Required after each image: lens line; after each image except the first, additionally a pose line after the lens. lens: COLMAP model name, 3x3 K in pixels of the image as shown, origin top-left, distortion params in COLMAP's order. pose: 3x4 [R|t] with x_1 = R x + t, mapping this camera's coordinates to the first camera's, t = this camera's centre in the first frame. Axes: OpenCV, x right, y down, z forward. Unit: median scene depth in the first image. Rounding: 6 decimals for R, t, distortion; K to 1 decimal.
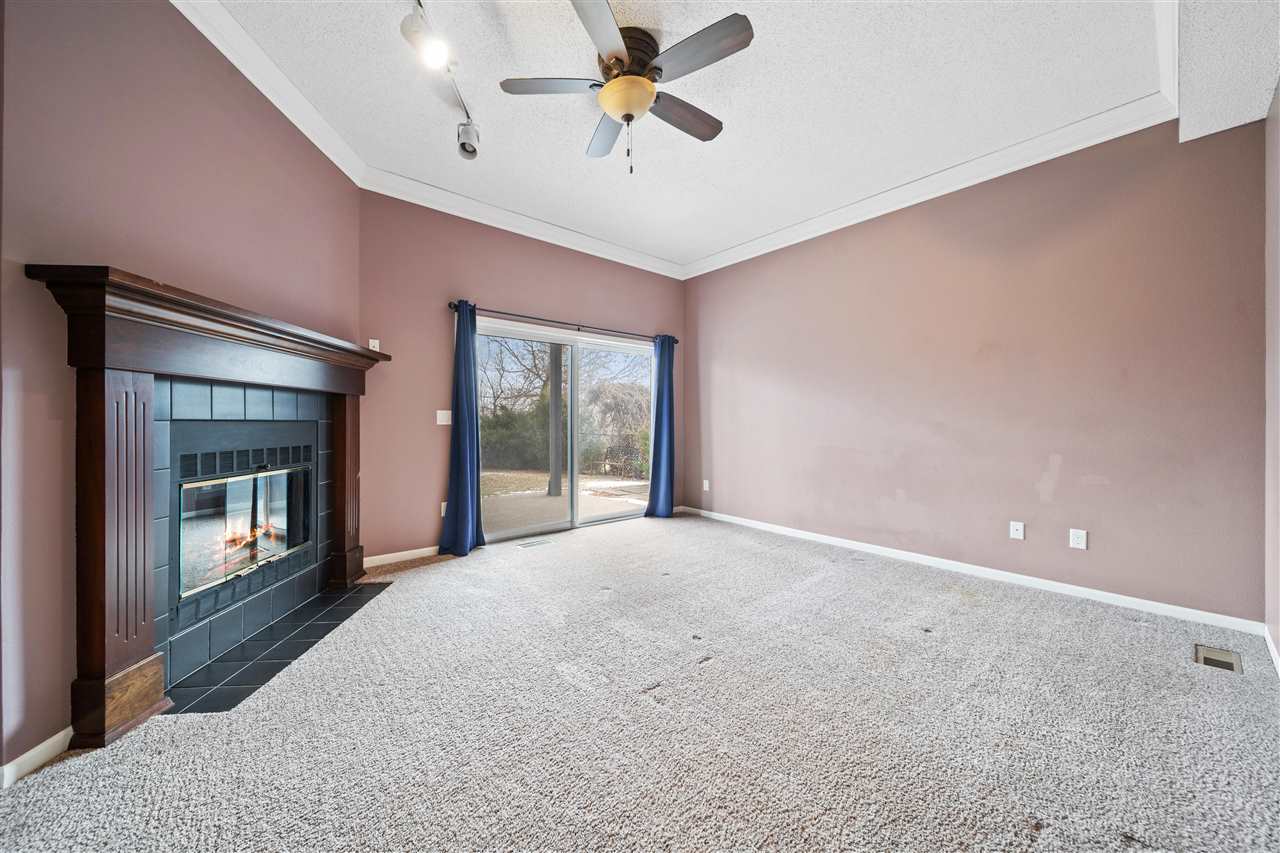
lens RADIAL K [[461.3, 0, 623.0], [0, 461.3, 410.3], [0, 0, 1]] dist [0.000139, -0.000077]
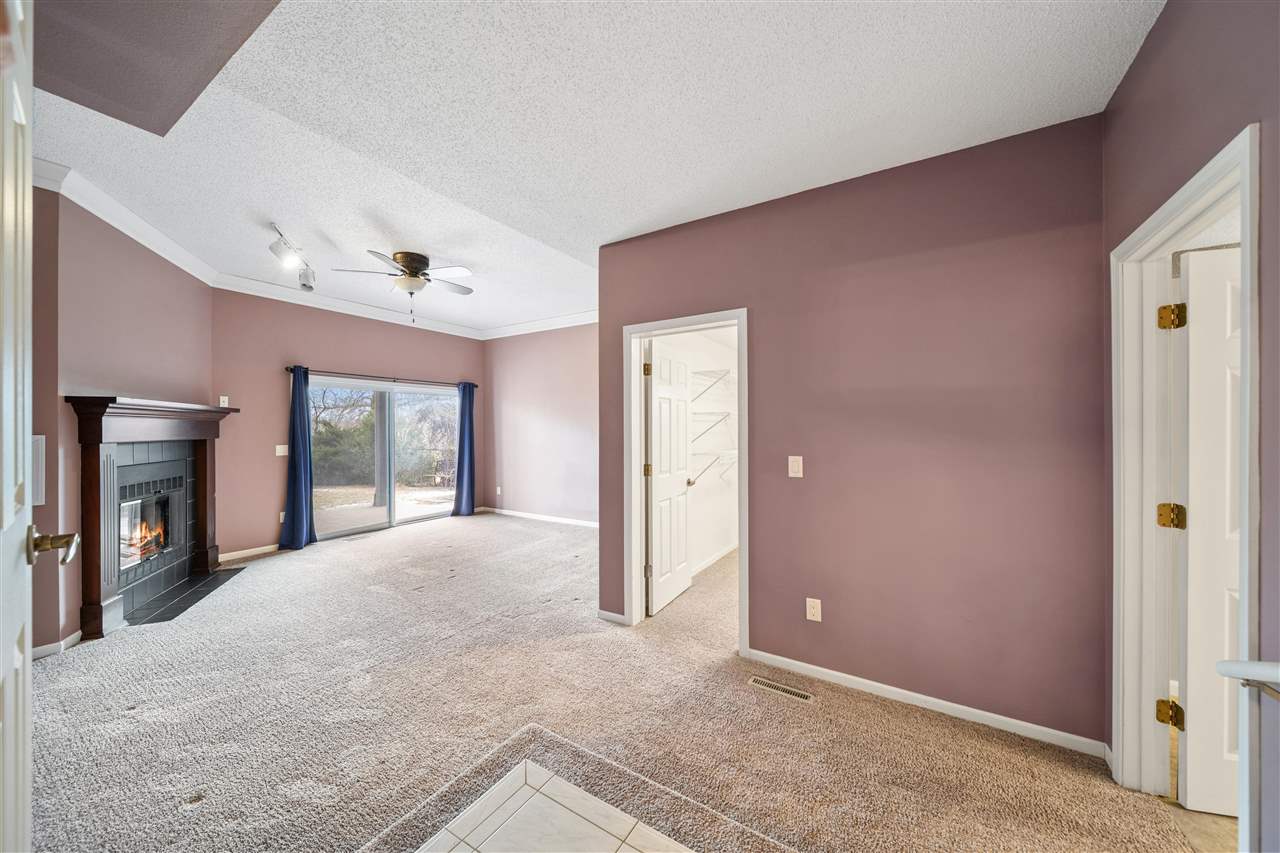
lens RADIAL K [[476.6, 0, 636.0], [0, 476.6, 420.0], [0, 0, 1]] dist [-0.000701, -0.000131]
pose [[0.946890, -0.002469, 0.321549, 0.148594], [-0.000829, 0.999948, 0.010119, -0.087526], [-0.321557, -0.009848, 0.946839, -0.657402]]
